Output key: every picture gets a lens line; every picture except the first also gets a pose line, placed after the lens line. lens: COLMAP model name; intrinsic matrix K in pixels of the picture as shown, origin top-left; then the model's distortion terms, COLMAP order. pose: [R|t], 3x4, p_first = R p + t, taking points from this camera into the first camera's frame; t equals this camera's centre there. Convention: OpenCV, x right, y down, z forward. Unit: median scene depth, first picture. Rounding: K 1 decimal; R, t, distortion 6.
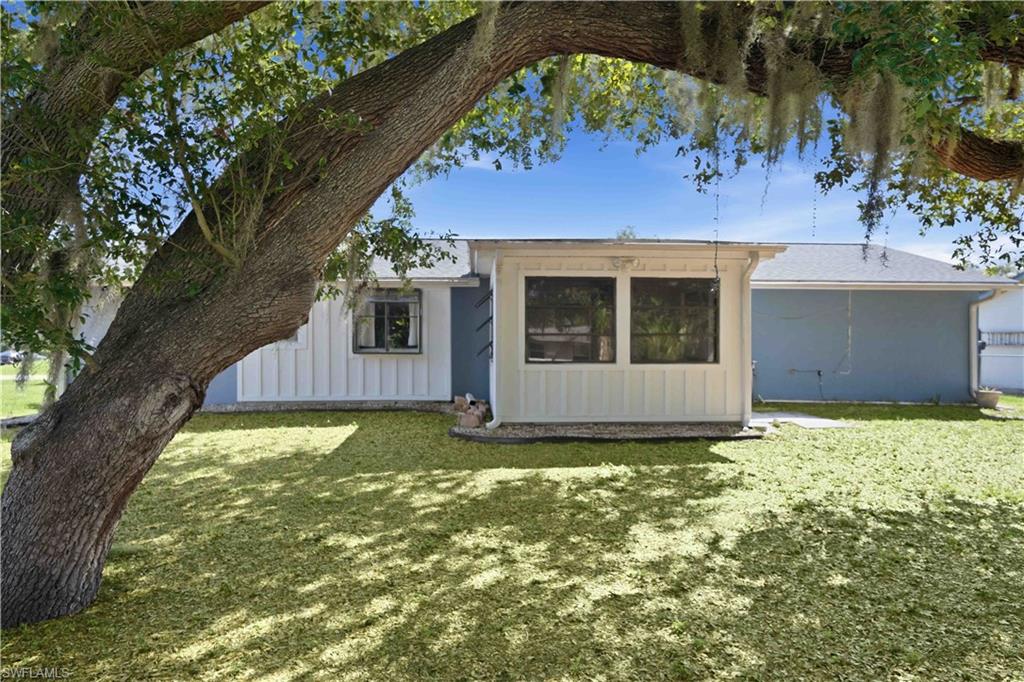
lens RADIAL K [[626.7, 0, 510.2], [0, 626.7, 345.2], [0, 0, 1]] dist [0.001062, 0.000040]
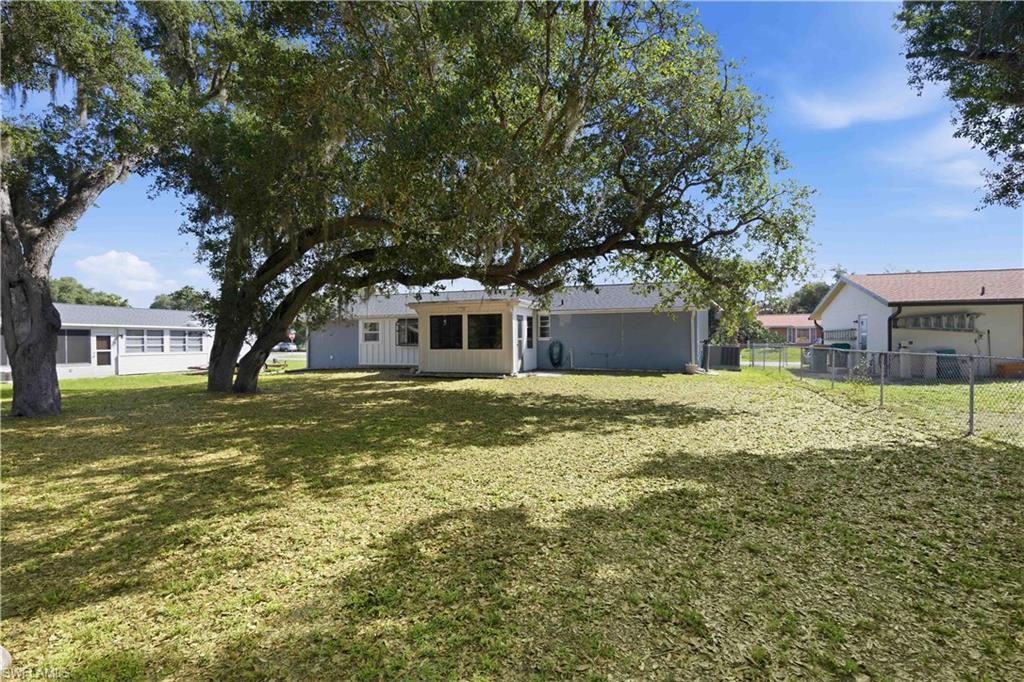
lens RADIAL K [[490.6, 0, 512.4], [0, 490.6, 345.5], [0, 0, 1]] dist [-0.020999, -0.000074]
pose [[0.923488, -0.005404, -0.383588, 1.072745], [0.009067, 0.999929, 0.007741, 0.000340], [0.383519, -0.010627, 0.923472, -0.701367]]
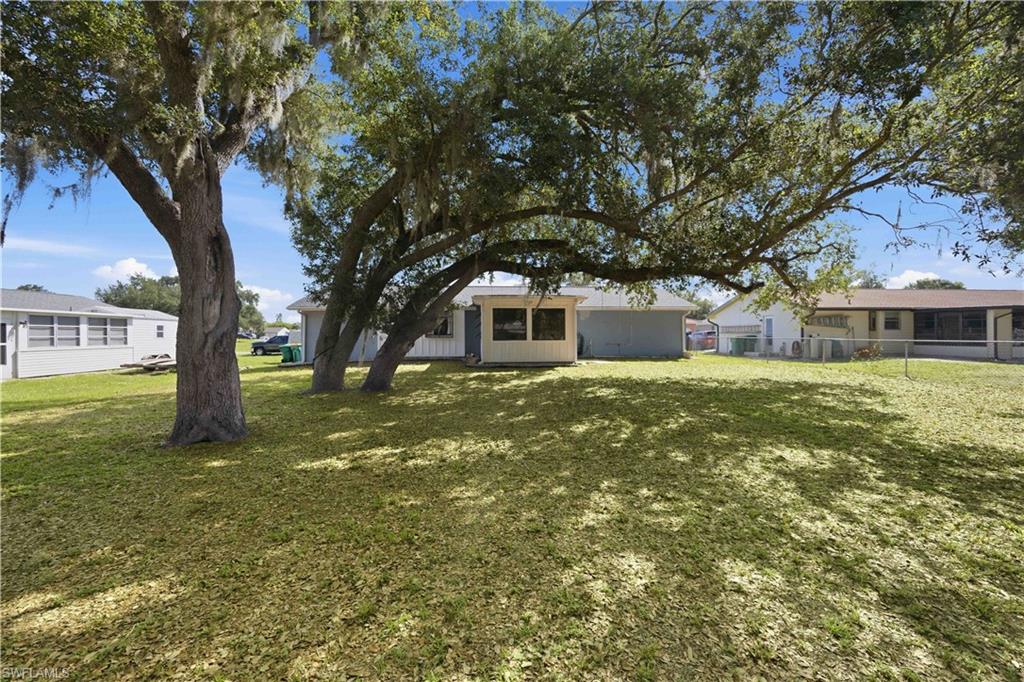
lens RADIAL K [[415.3, 0, 515.6], [0, 415.3, 333.6], [0, 0, 1]] dist [-0.001657, -0.000020]
pose [[0.999671, -0.006157, 0.024887, 0.076562], [0.006153, 0.999981, 0.000261, -0.000299], [-0.024888, -0.000108, 0.999690, -0.758682]]
